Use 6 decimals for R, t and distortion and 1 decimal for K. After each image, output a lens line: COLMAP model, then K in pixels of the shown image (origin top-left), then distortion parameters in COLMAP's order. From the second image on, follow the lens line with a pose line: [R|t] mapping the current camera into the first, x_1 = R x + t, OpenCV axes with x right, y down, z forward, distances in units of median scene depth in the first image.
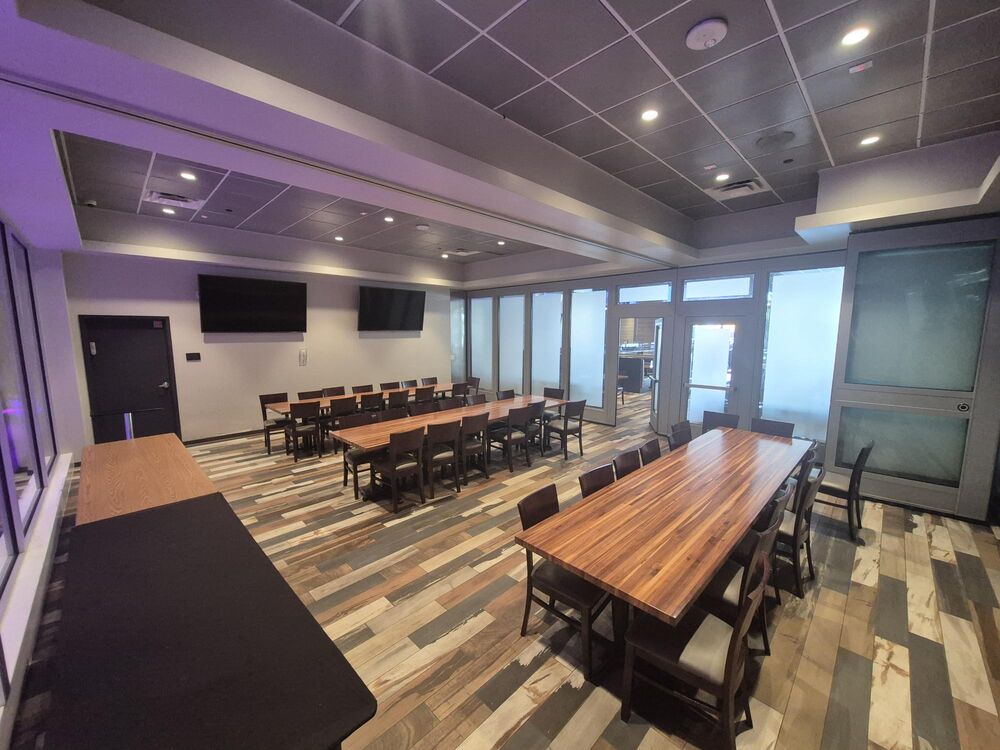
lens RADIAL K [[388.3, 0, 500.0], [0, 388.3, 375.0], [0, 0, 1]] dist [0.001856, 0.000107]
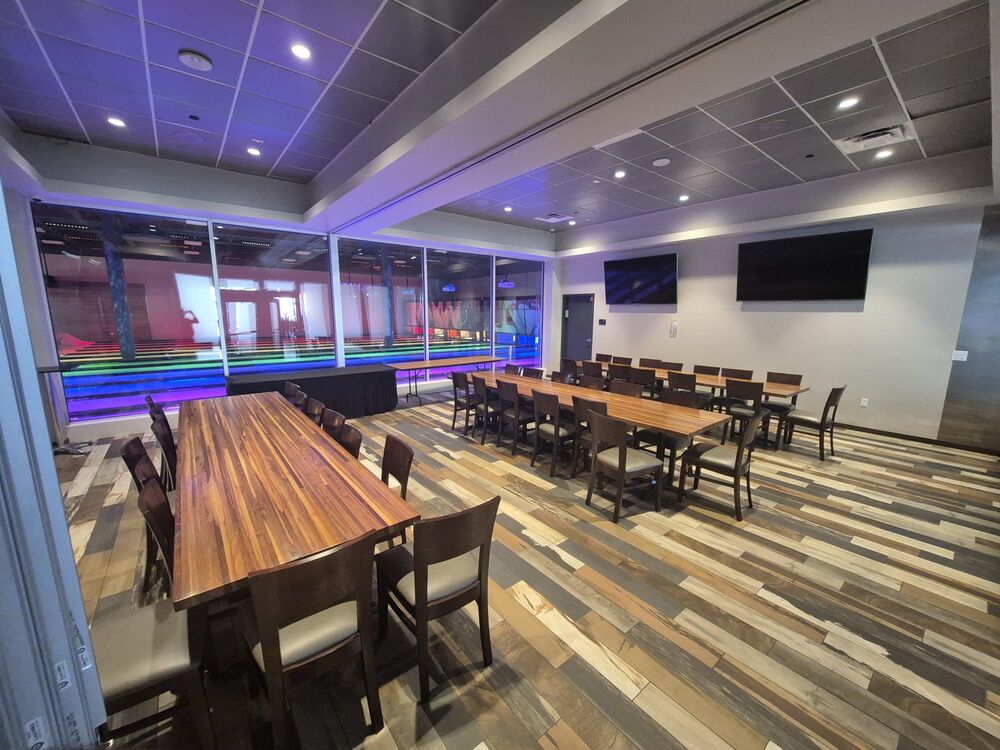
lens RADIAL K [[388.3, 0, 500.0], [0, 388.3, 375.0], [0, 0, 1]] dist [0.001856, 0.000107]
pose [[-0.101824, 0.169125, -0.980321, 0.673775], [-0.108987, 0.977614, 0.179978, -0.072581], [0.988814, 0.125168, -0.081112, 0.788097]]
